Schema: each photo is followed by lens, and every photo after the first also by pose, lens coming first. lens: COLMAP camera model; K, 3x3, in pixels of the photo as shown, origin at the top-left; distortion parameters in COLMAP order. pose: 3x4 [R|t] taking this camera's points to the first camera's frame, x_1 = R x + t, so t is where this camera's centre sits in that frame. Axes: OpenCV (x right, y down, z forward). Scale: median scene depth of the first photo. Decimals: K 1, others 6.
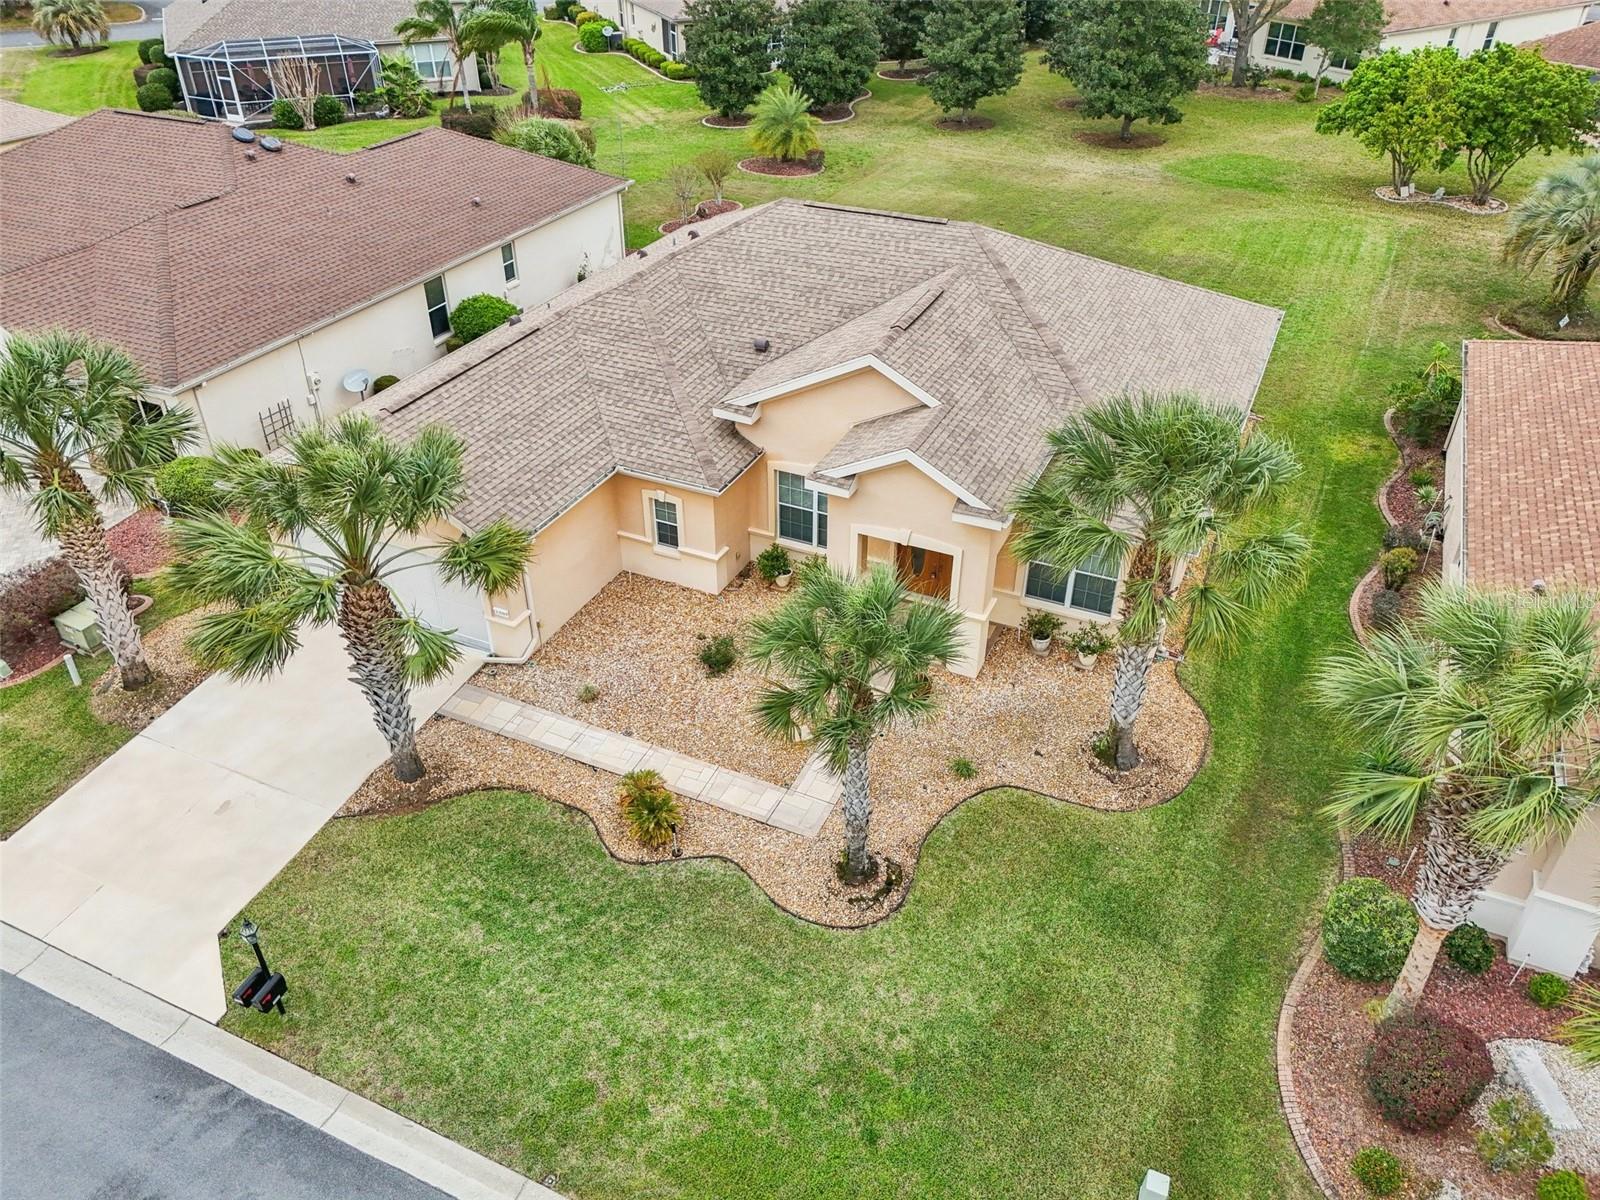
lens RADIAL K [[1151.7, 0, 800.8], [0, 1151.7, 624.8], [0, 0, 1]] dist [0.047072, -0.003380]
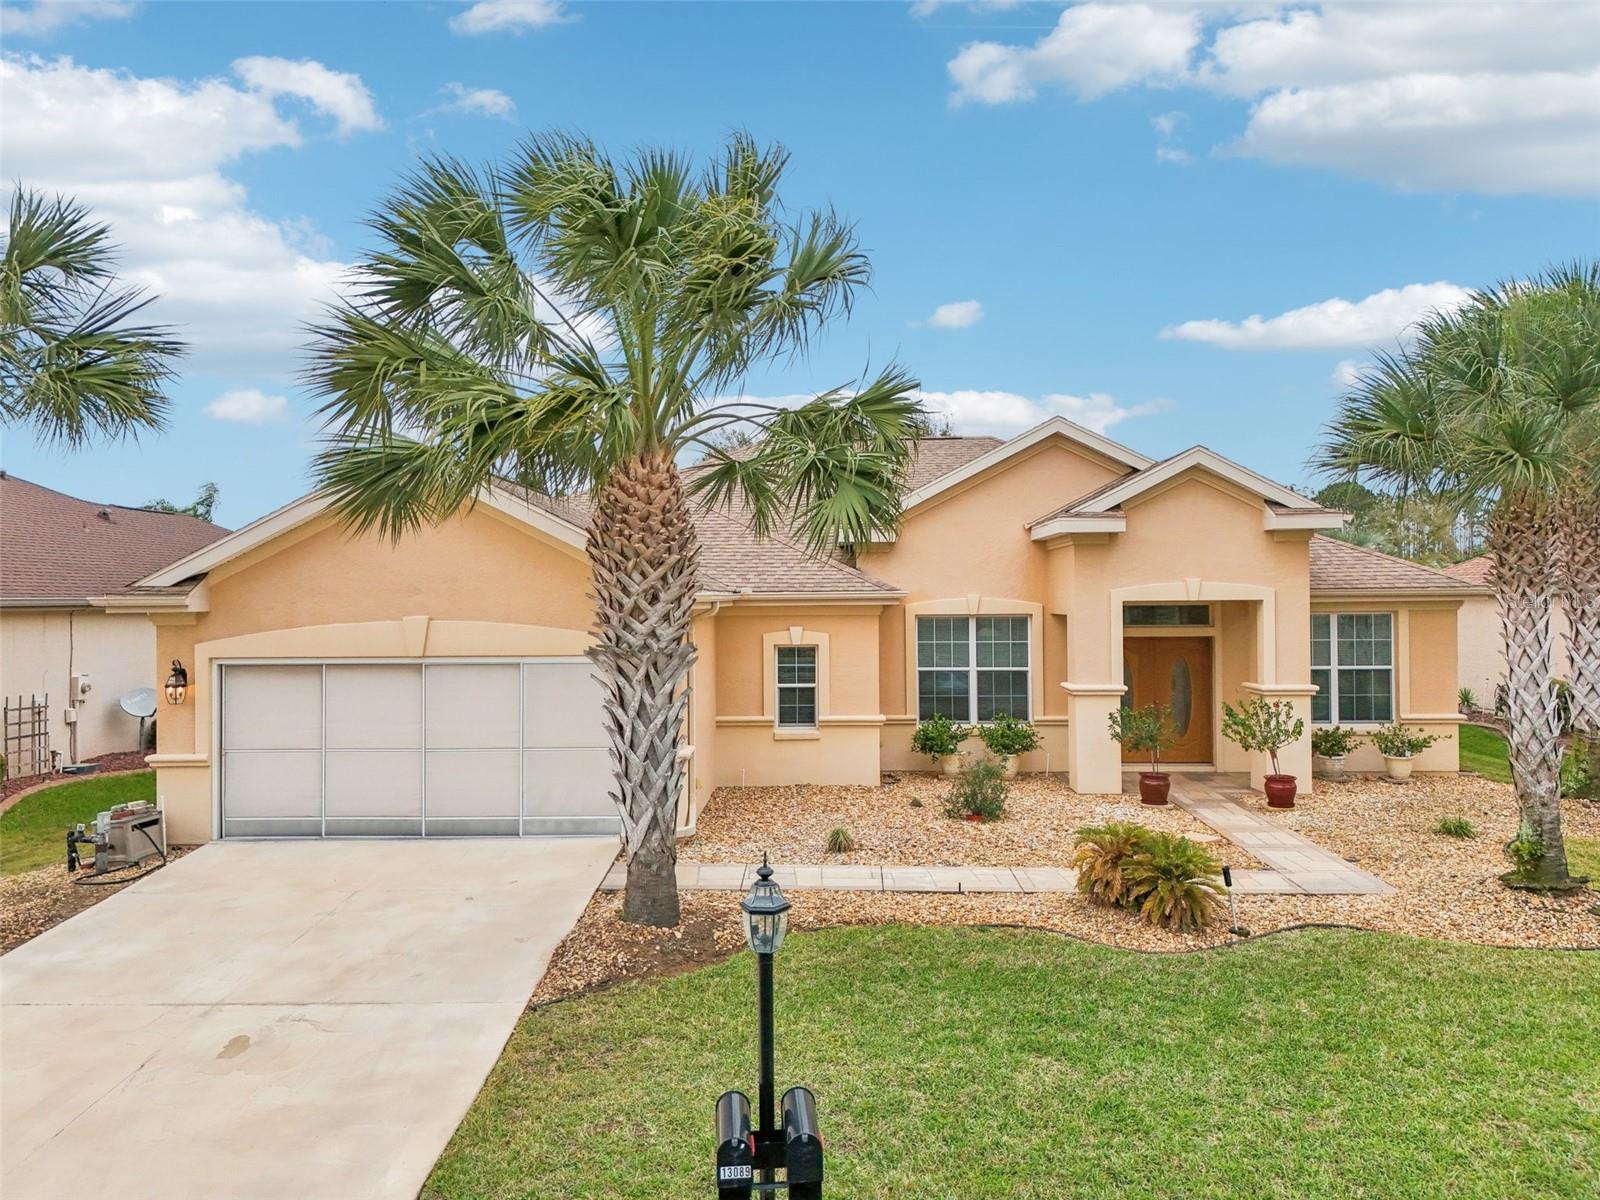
lens RADIAL K [[1194.2, 0, 800.0], [0, 1194.2, 600.0], [0, 0, 1]] dist [0.029333, -0.000861]
pose [[0.919189, -0.010083, 0.393688, -0.390955], [0.236939, 0.812659, -0.532396, 0.246974], [-0.314566, 0.582652, 0.749376, 0.433951]]
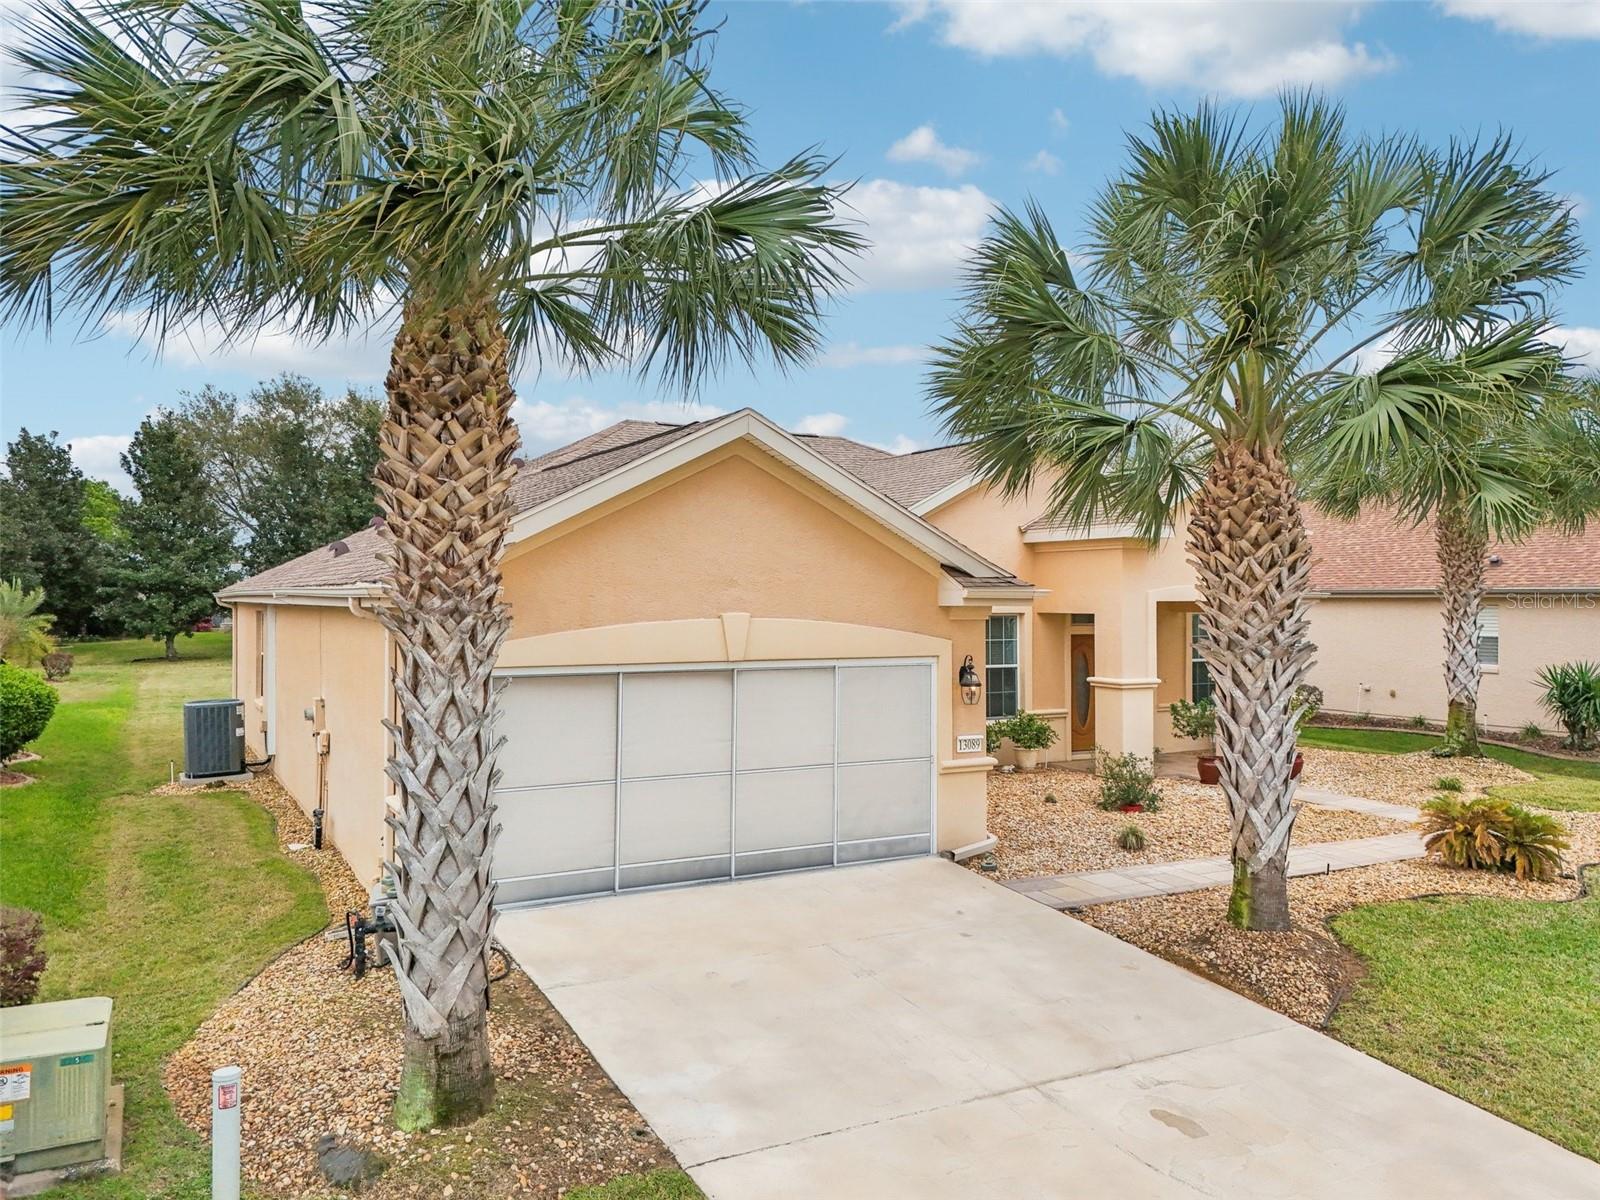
lens RADIAL K [[1218.8, 0, 789.5], [0, 1218.8, 602.1], [0, 0, 1]] dist [0.032965, -0.004694]
pose [[0.600792, -0.004898, 0.799391, -0.695359], [0.465520, 0.815079, -0.344873, 0.085355], [-0.649877, 0.579329, 0.491973, 0.661266]]
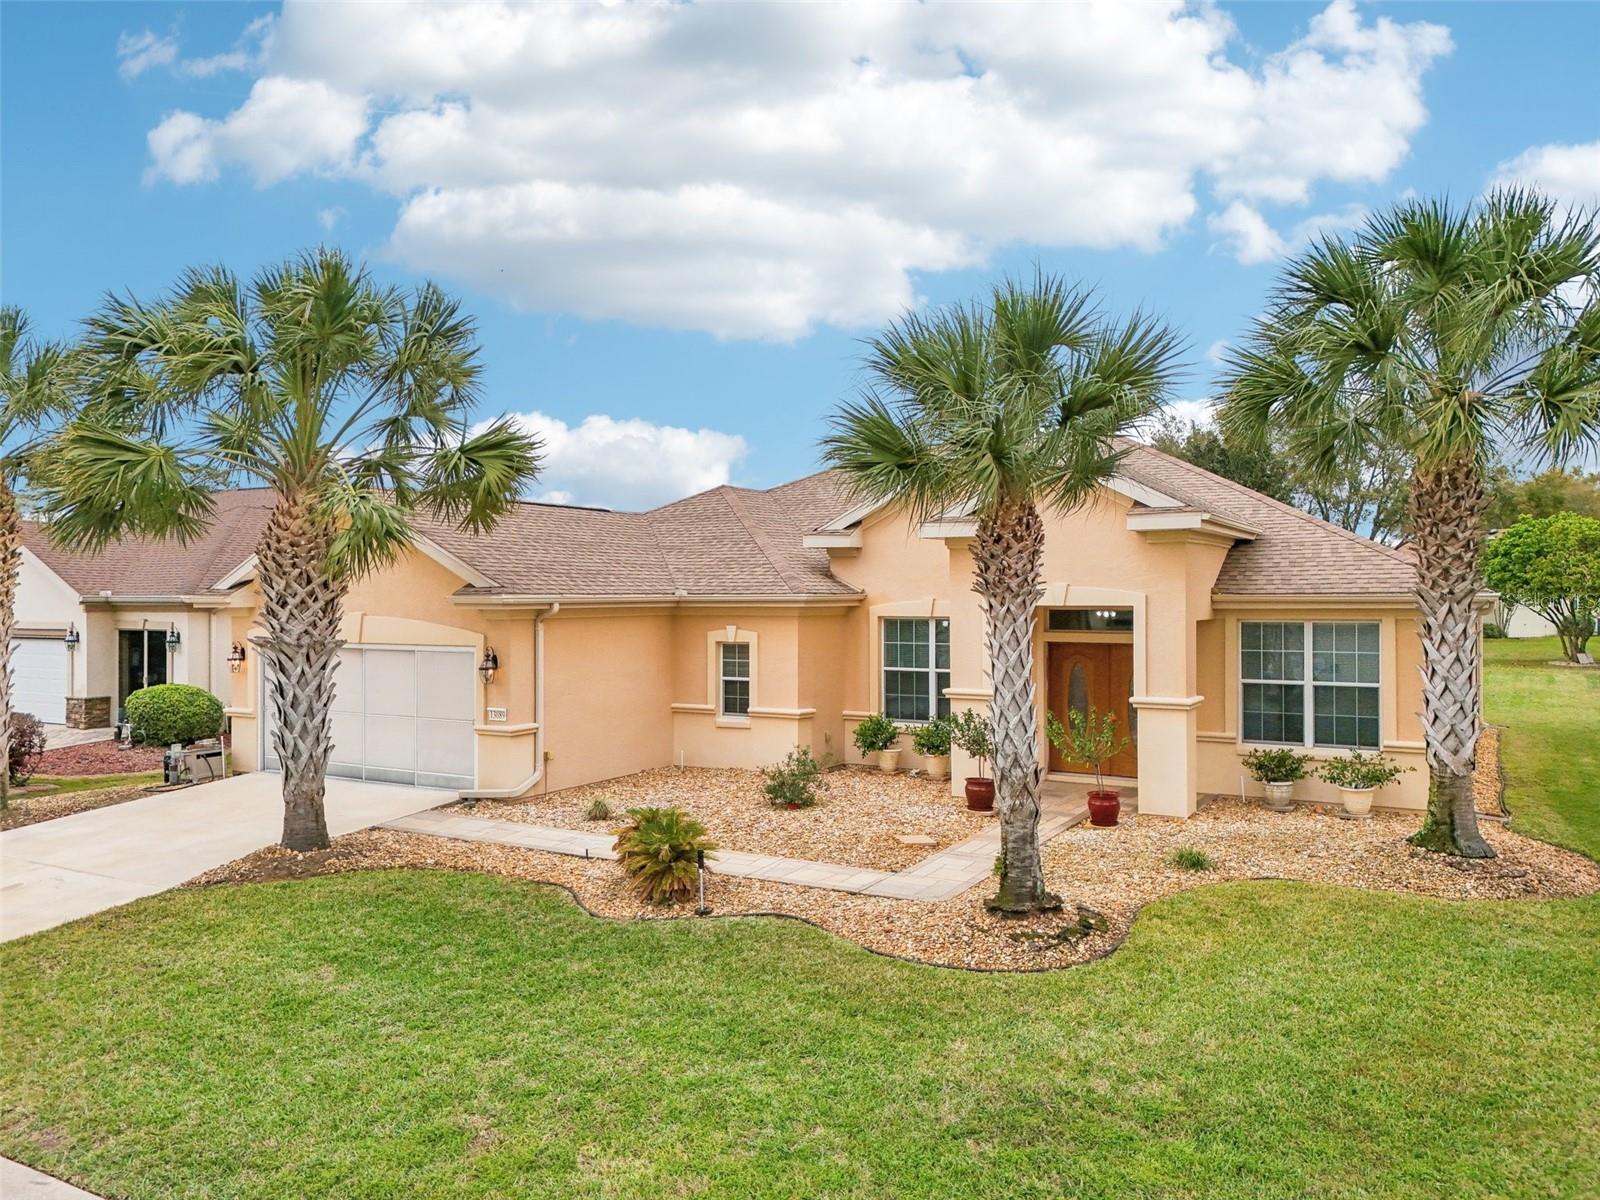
lens RADIAL K [[1192.6, 0, 801.3], [0, 1192.6, 633.4], [0, 0, 1]] dist [0.043941, 0.000265]
pose [[0.996160, -0.001529, -0.087532, -0.004637], [-0.047456, 0.830774, -0.554584, 0.317947], [0.073567, 0.556608, 0.827511, 0.333222]]
